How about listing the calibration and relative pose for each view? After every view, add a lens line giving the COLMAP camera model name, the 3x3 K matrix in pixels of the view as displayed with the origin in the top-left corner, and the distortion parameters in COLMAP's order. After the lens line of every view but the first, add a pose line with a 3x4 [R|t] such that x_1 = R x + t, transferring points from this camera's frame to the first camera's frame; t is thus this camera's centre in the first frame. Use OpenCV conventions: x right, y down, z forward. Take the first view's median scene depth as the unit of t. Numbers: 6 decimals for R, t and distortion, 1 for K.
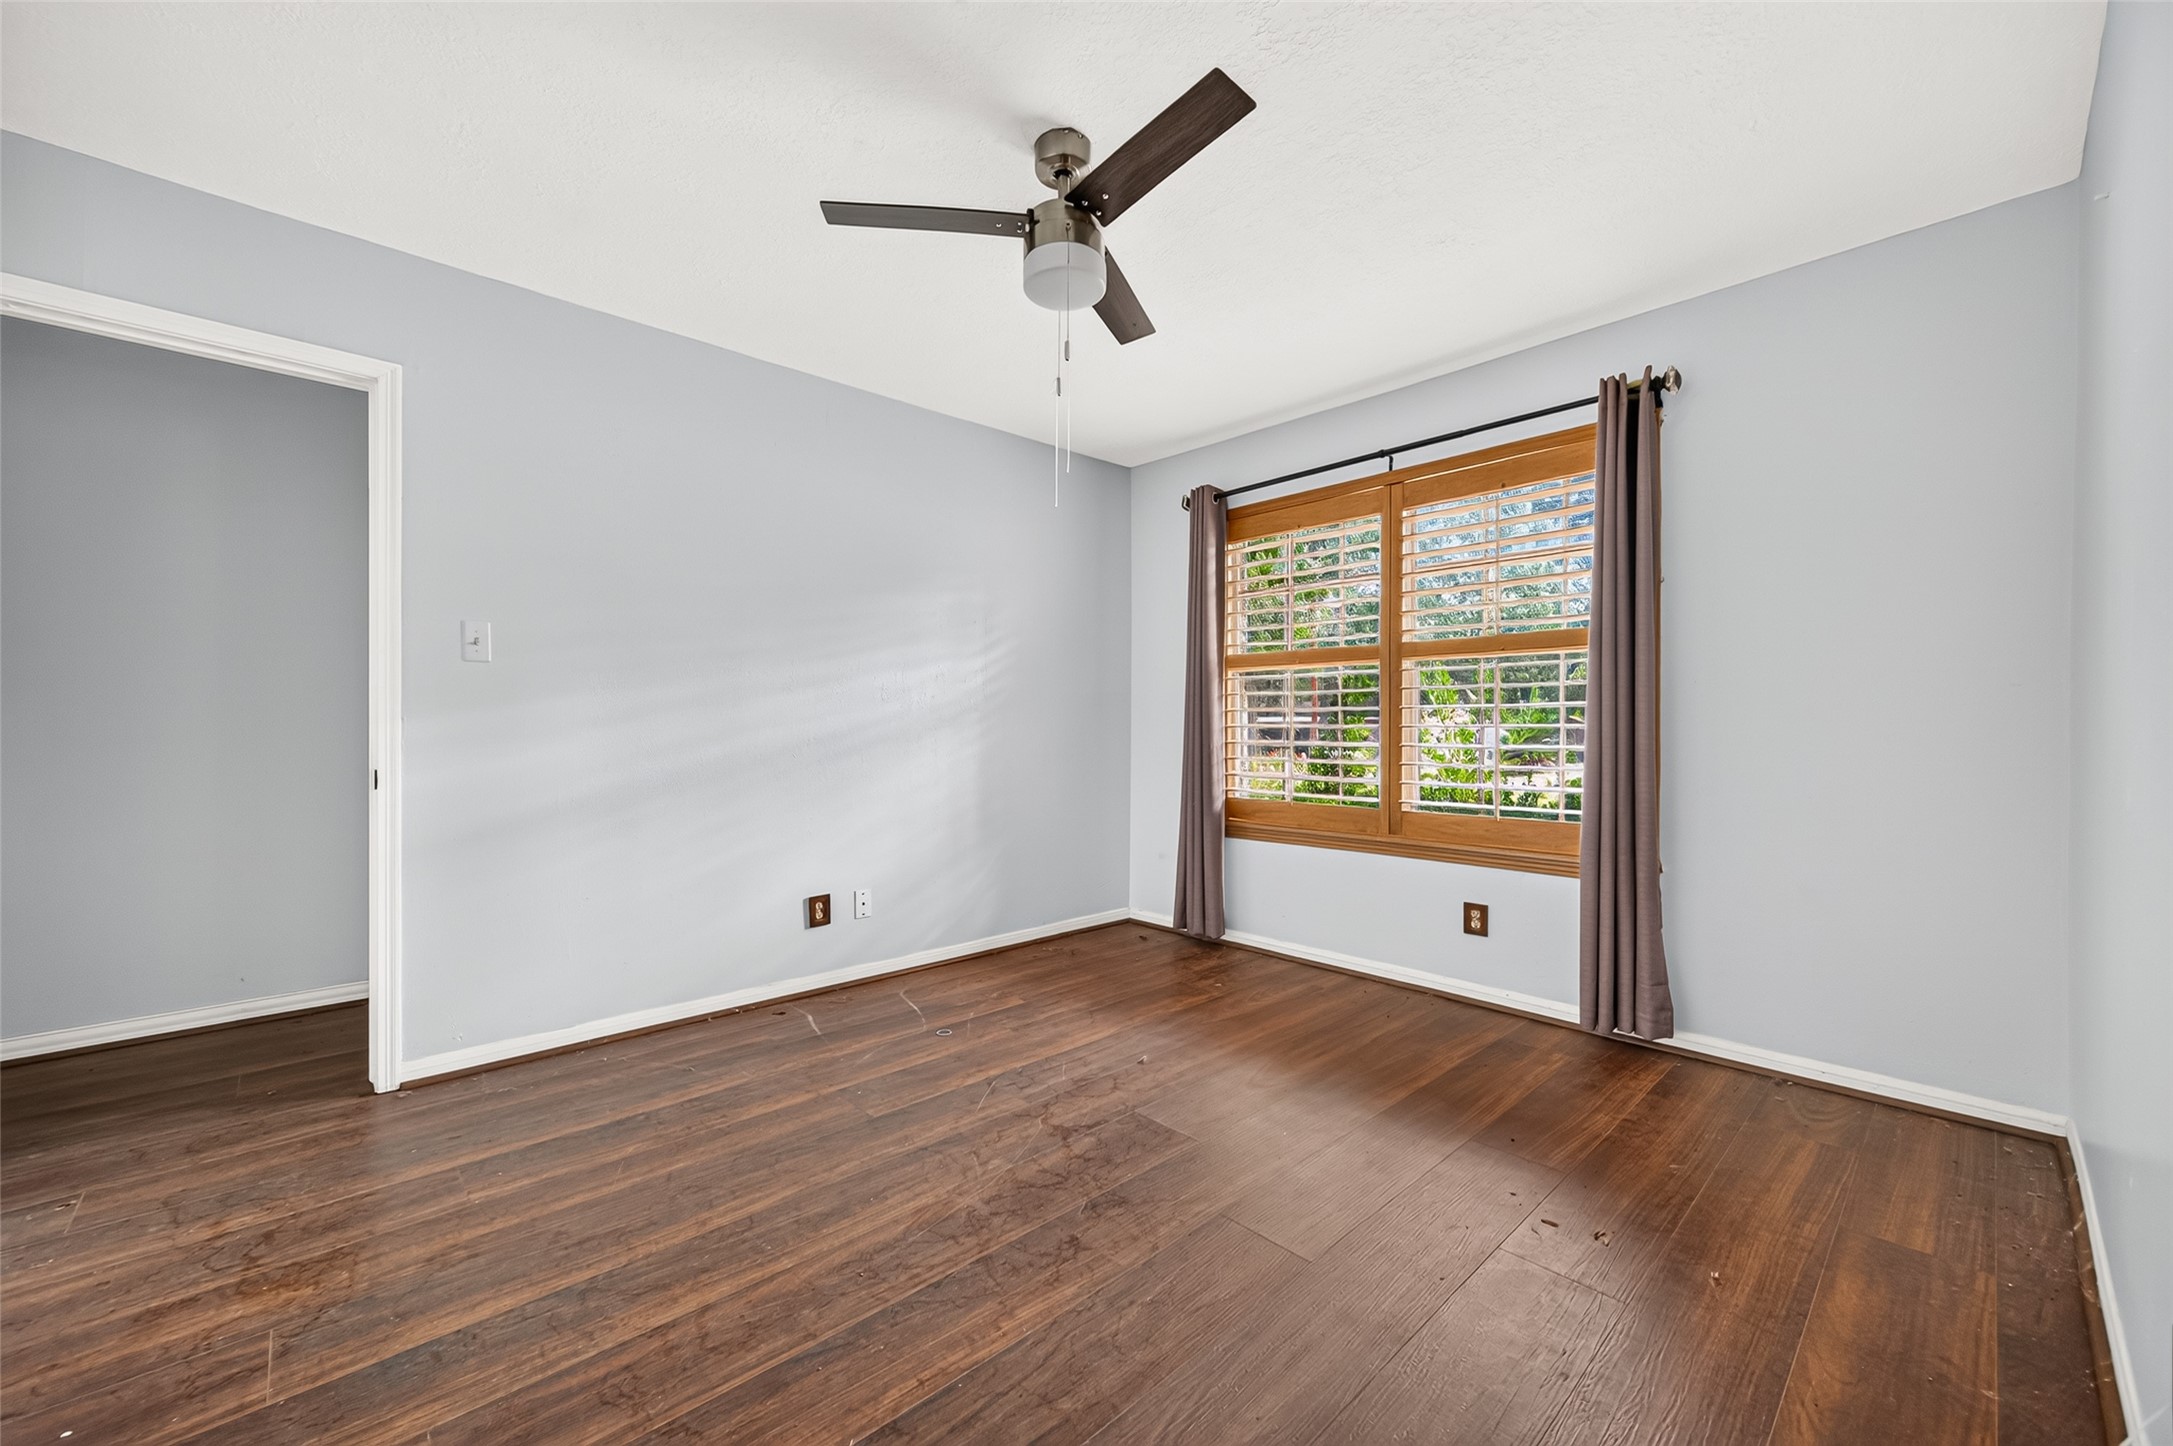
lens RADIAL K [[853.0, 0, 1094.8], [0, 853.0, 727.1], [0, 0, 1]] dist [0.009078, -0.002858]
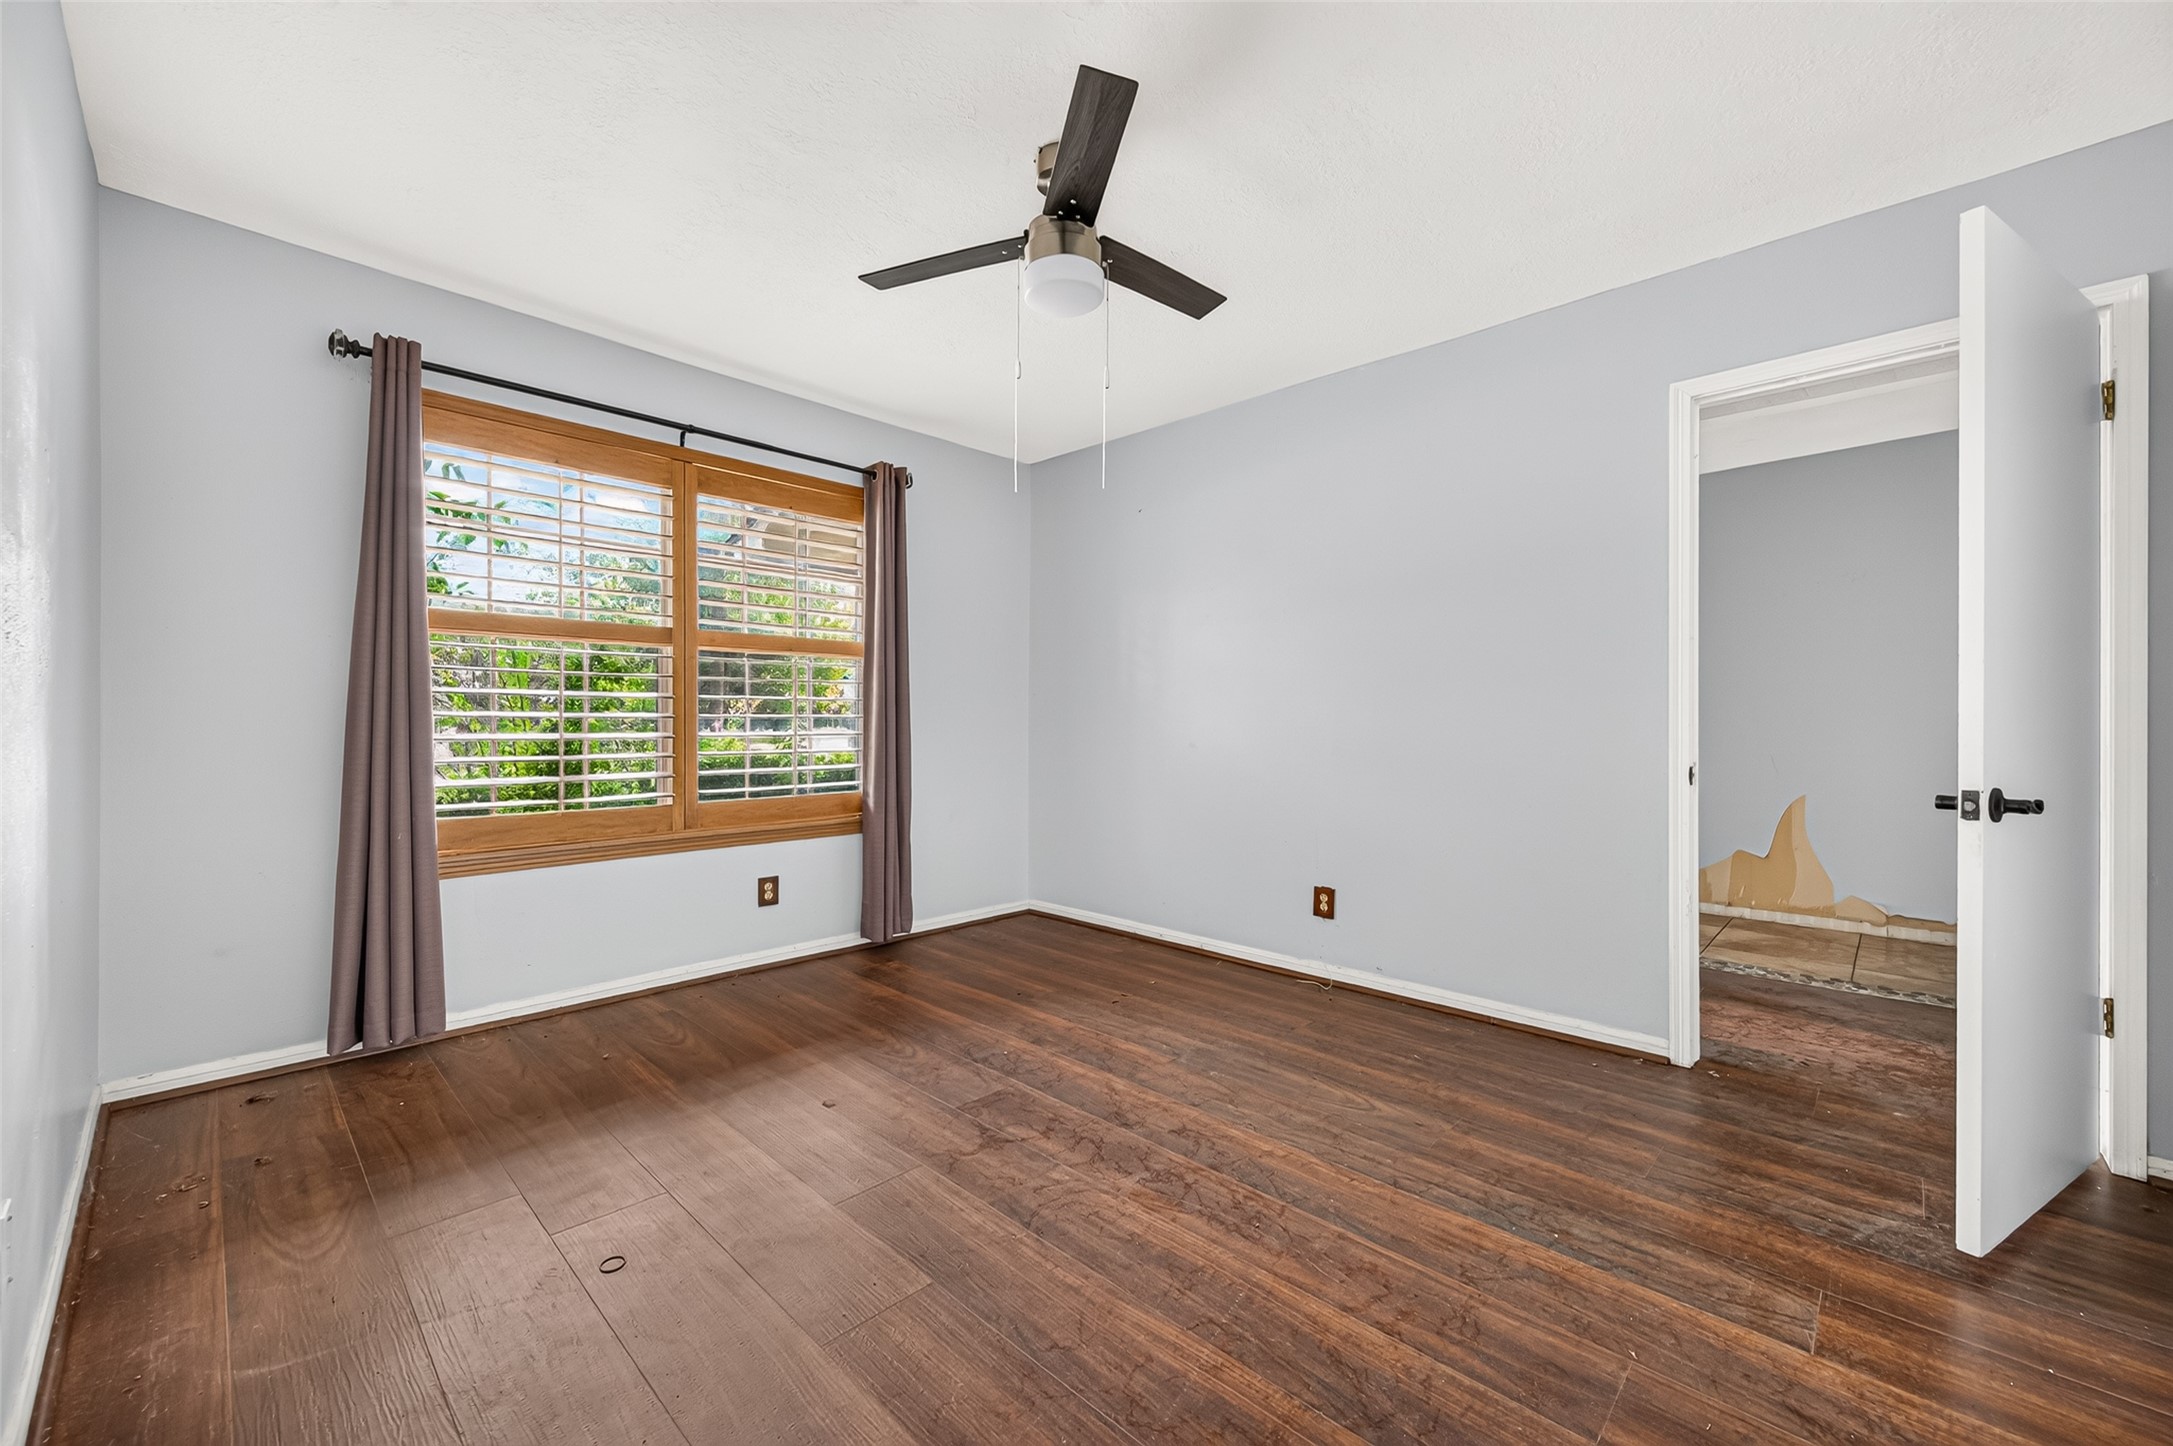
lens RADIAL K [[853.0, 0, 1093.5], [0, 853.0, 717.1], [0, 0, 1]] dist [0.009078, -0.002858]
pose [[-0.065051, 0.001297, 0.997881, -1.111914], [-0.004950, 0.999986, -0.001622, -0.000663], [-0.997870, -0.005045, -0.065044, 1.062795]]
